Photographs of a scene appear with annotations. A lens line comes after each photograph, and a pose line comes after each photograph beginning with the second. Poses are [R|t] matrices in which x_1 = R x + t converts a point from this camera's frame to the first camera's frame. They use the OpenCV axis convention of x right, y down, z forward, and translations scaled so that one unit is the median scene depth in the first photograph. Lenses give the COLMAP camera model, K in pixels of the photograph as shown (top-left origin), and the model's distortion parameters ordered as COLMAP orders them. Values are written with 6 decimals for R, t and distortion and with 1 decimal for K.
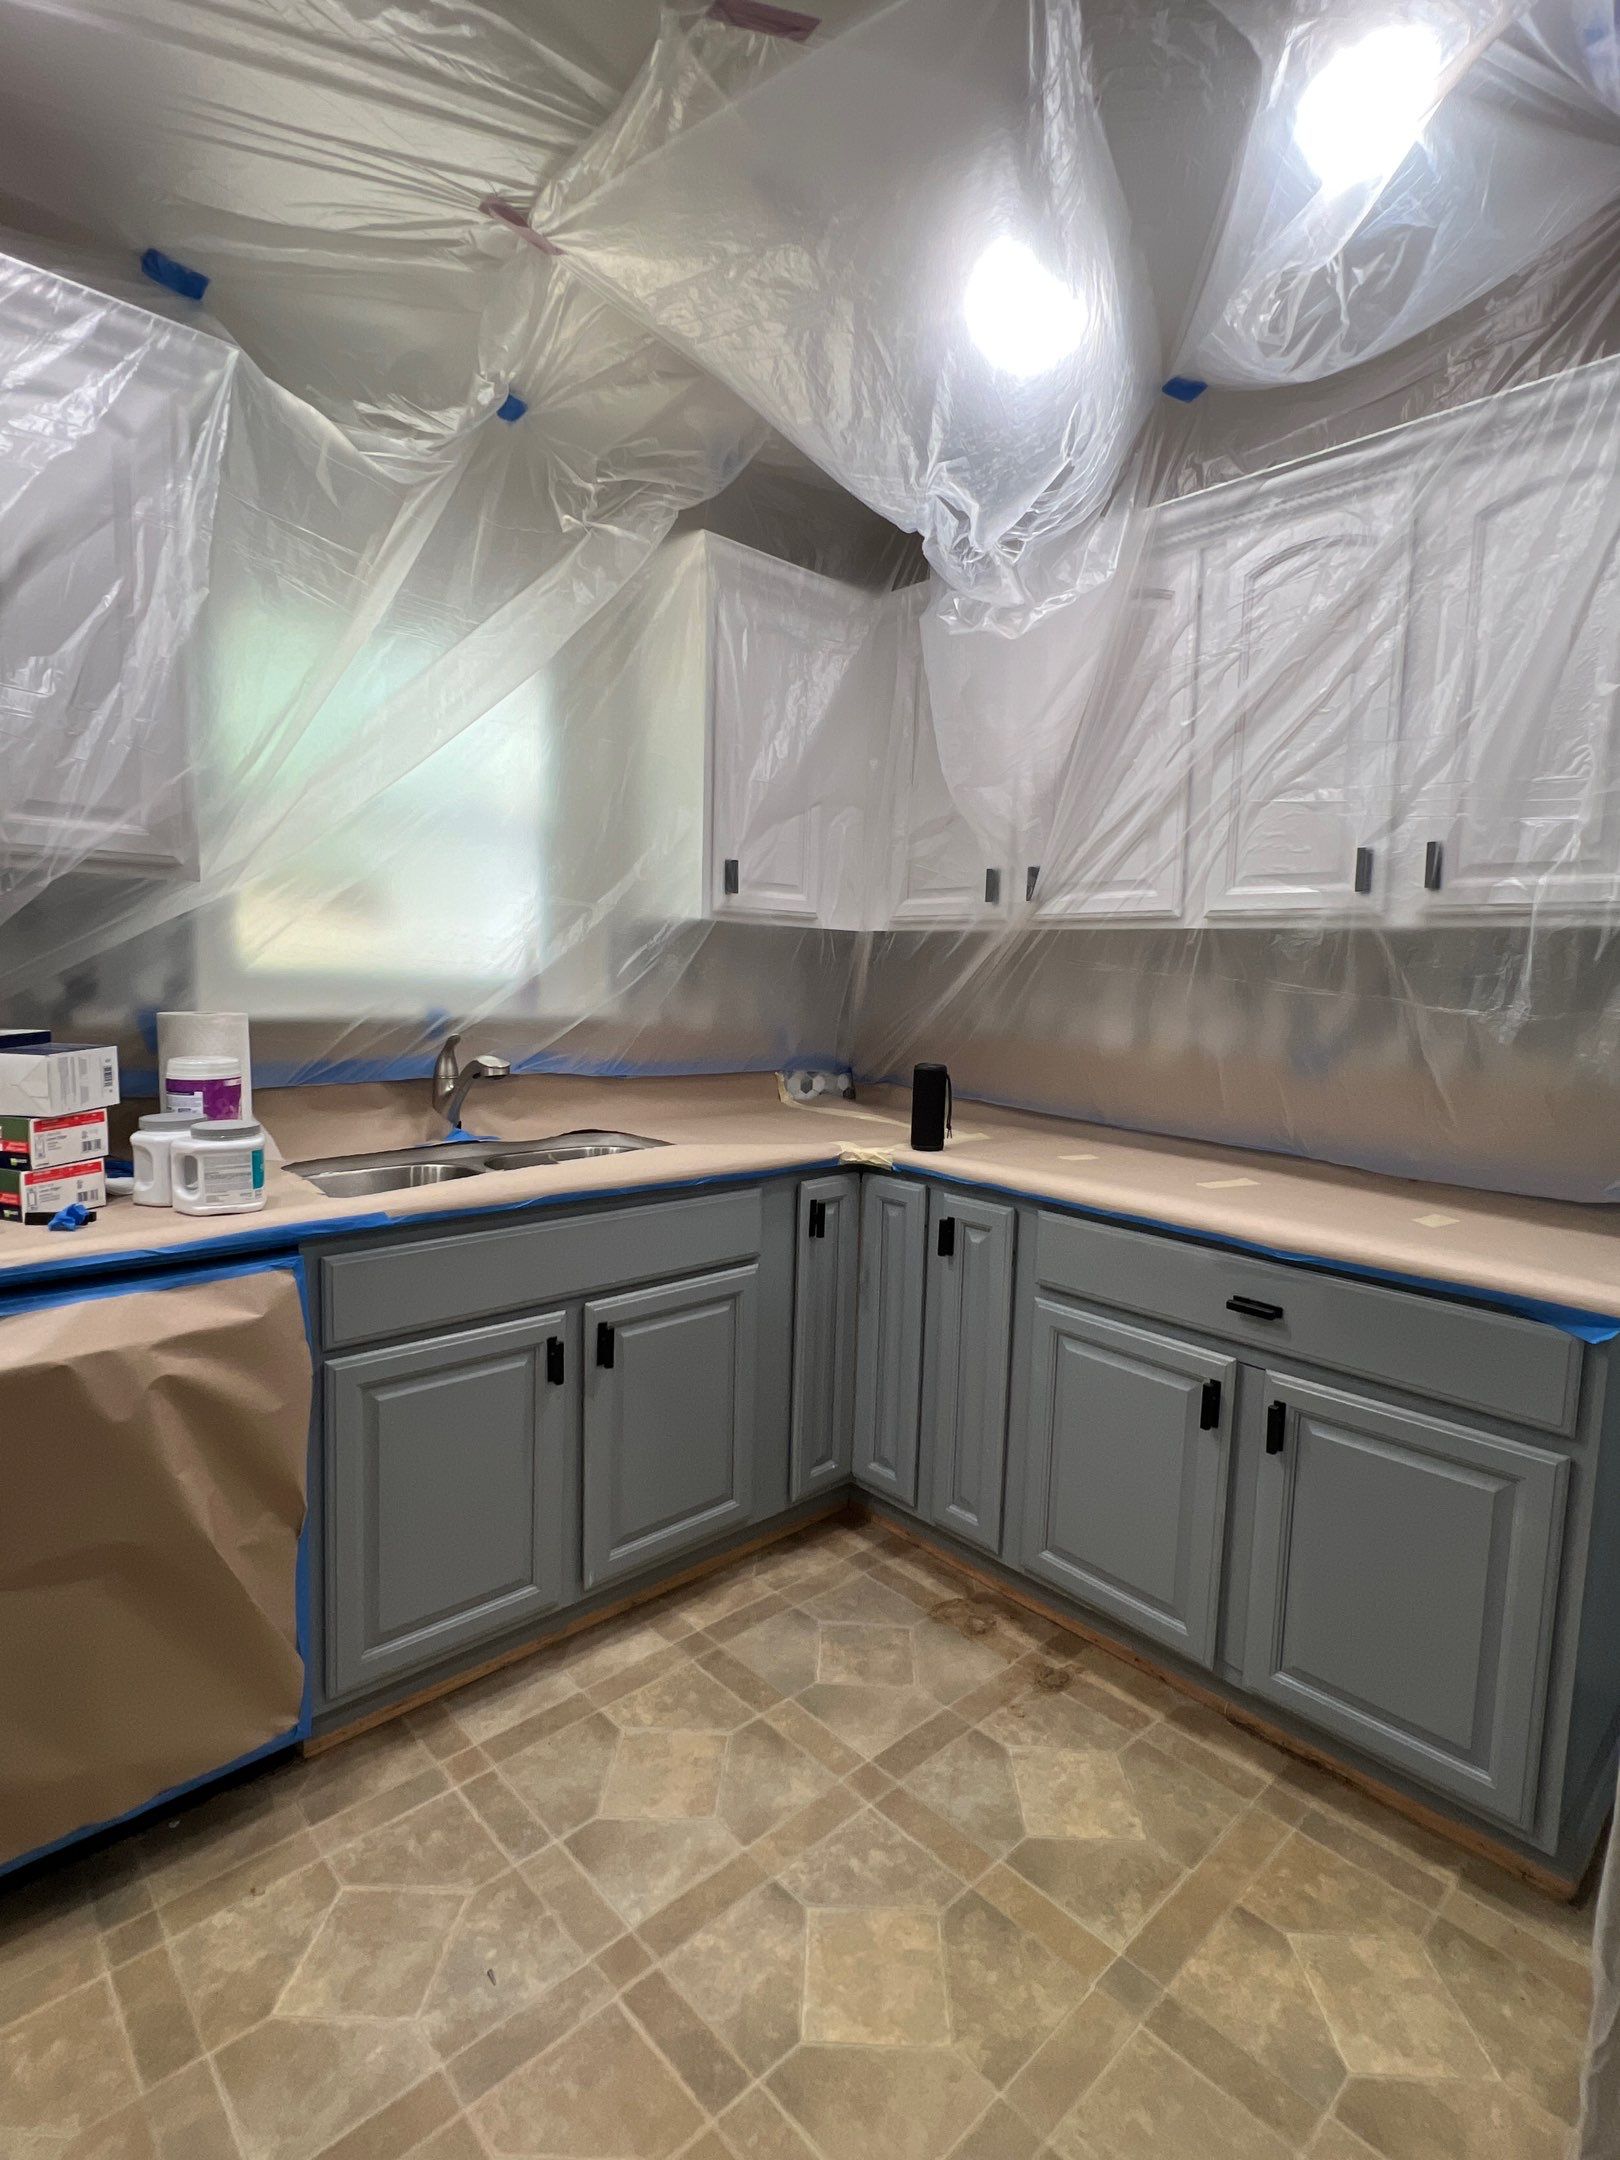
lens RADIAL K [[1064.4, 0, 810.0], [0, 1064.4, 1080.0], [0, 0, 1]] dist [0.001310, -0.000277]
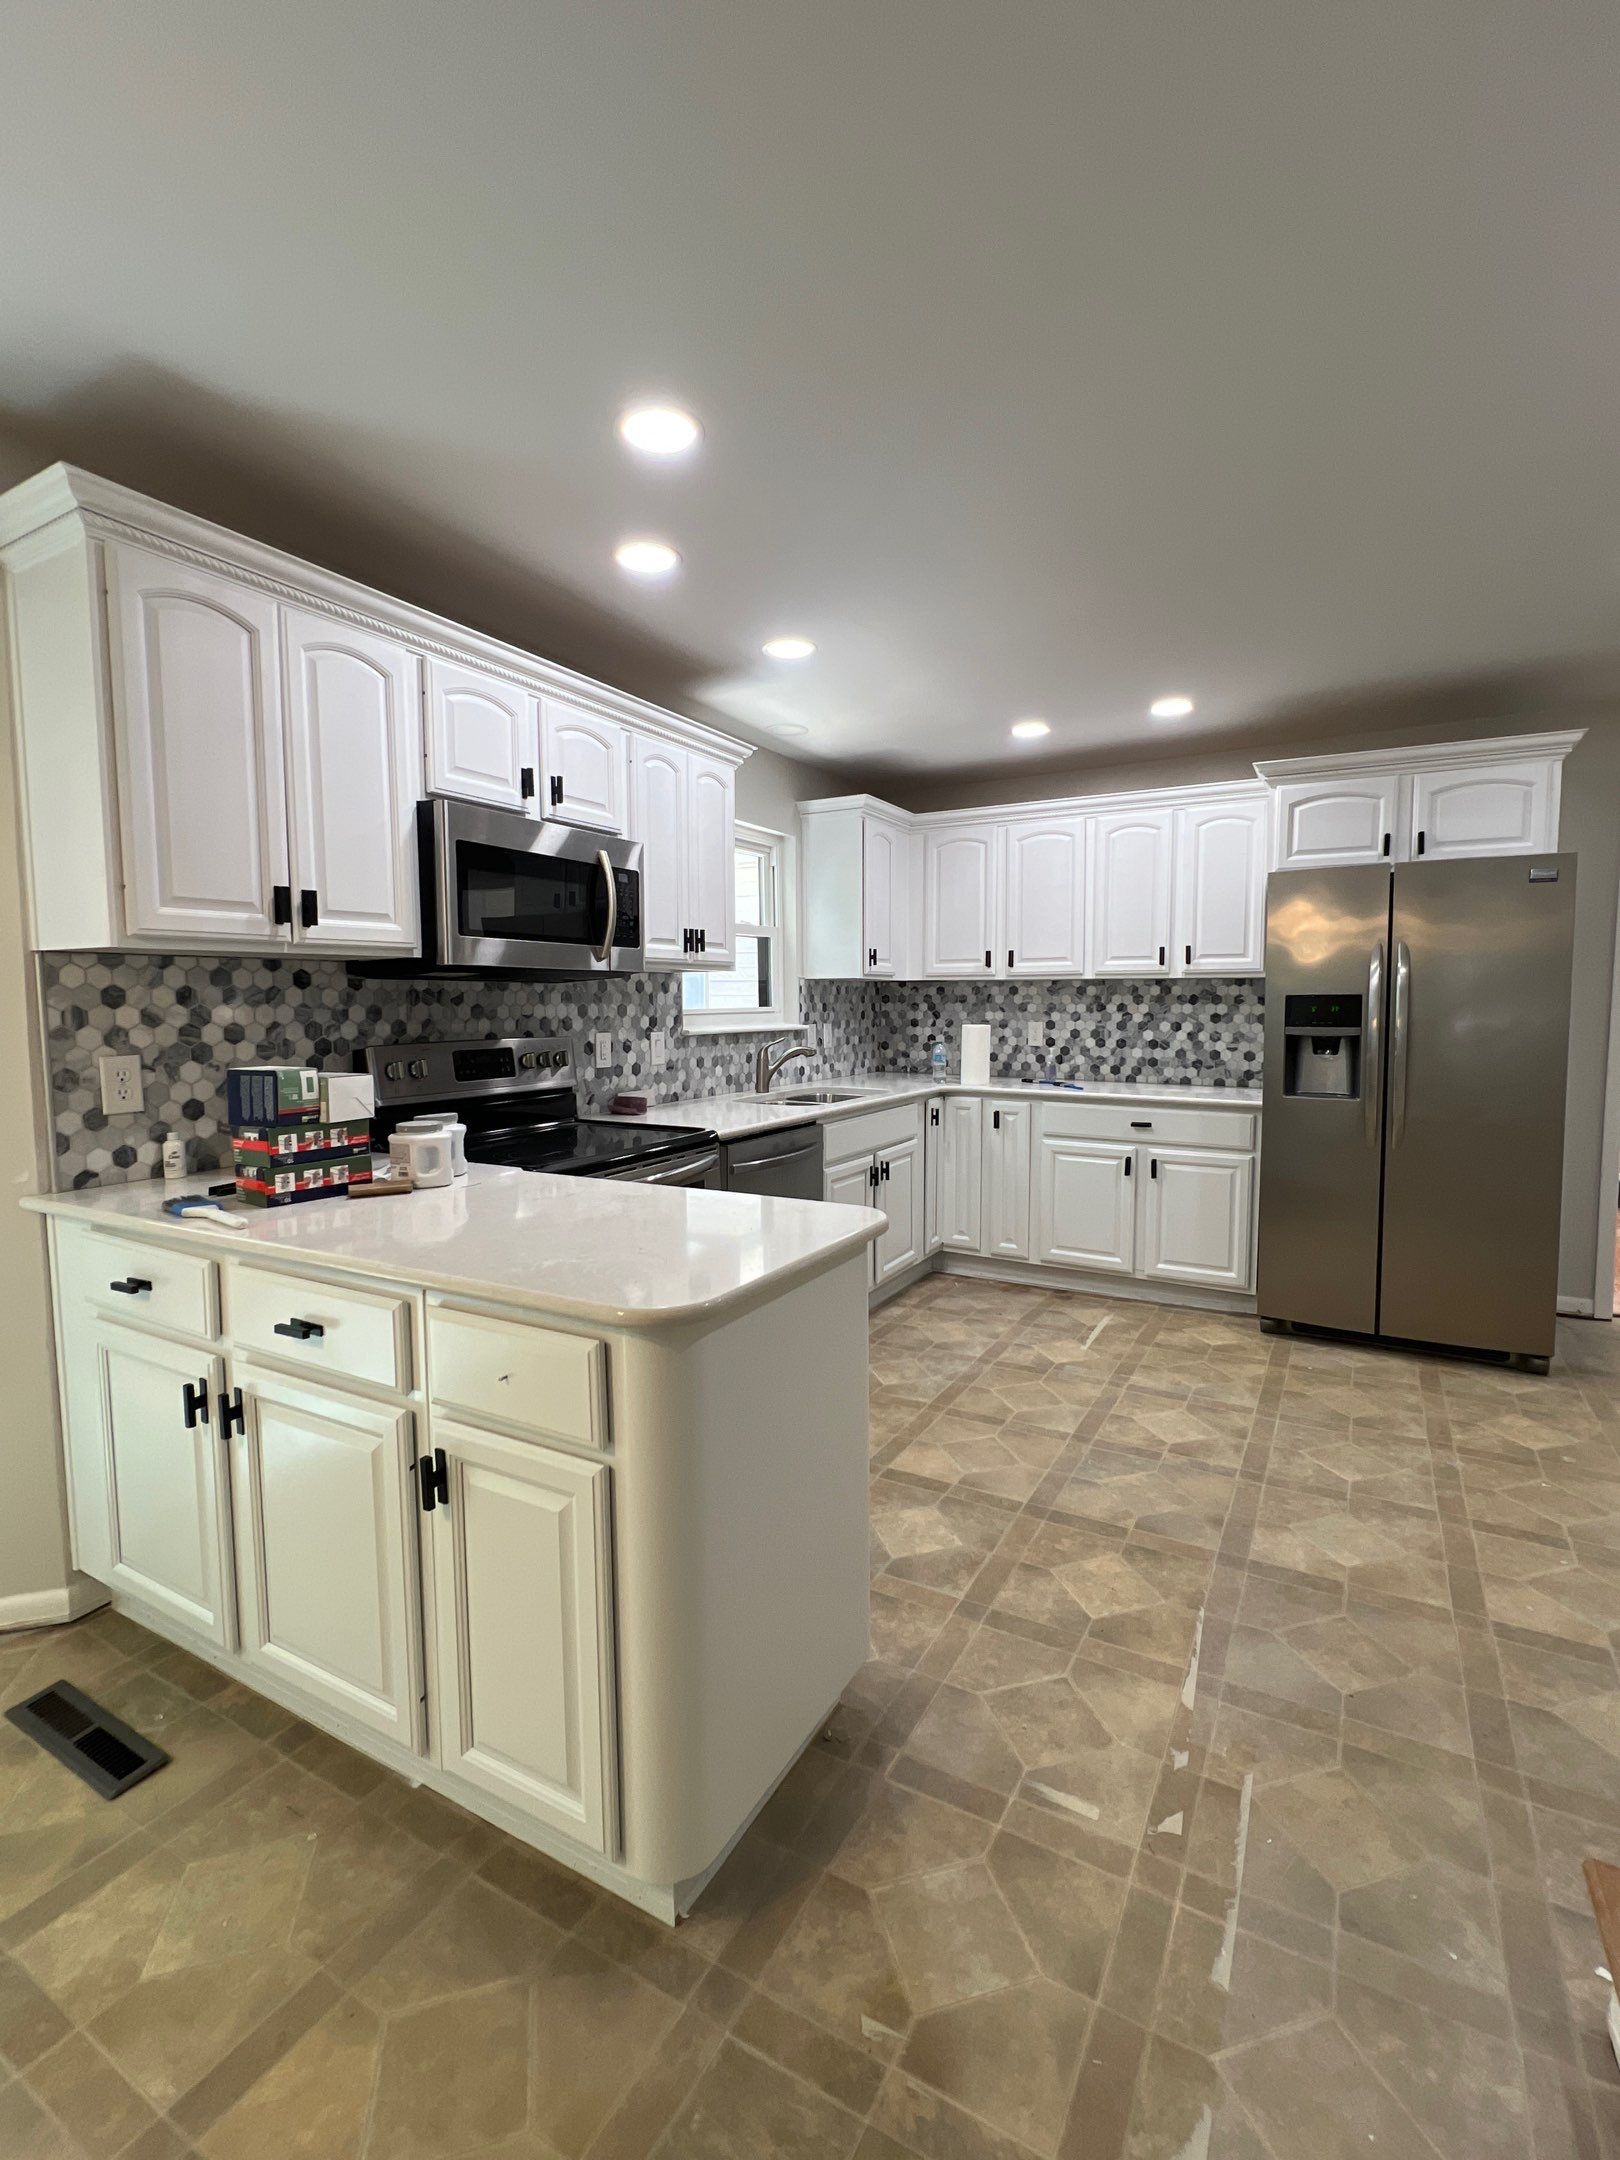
lens RADIAL K [[979.7, 0, 810.0], [0, 979.7, 1080.0], [0, 0, 1]] dist [0.000765, 0.000070]
pose [[0.955733, -0.054865, 0.289073, -1.098379], [0.059024, 0.998240, -0.005682, 0.070899], [-0.288253, 0.022493, 0.957290, -1.115826]]
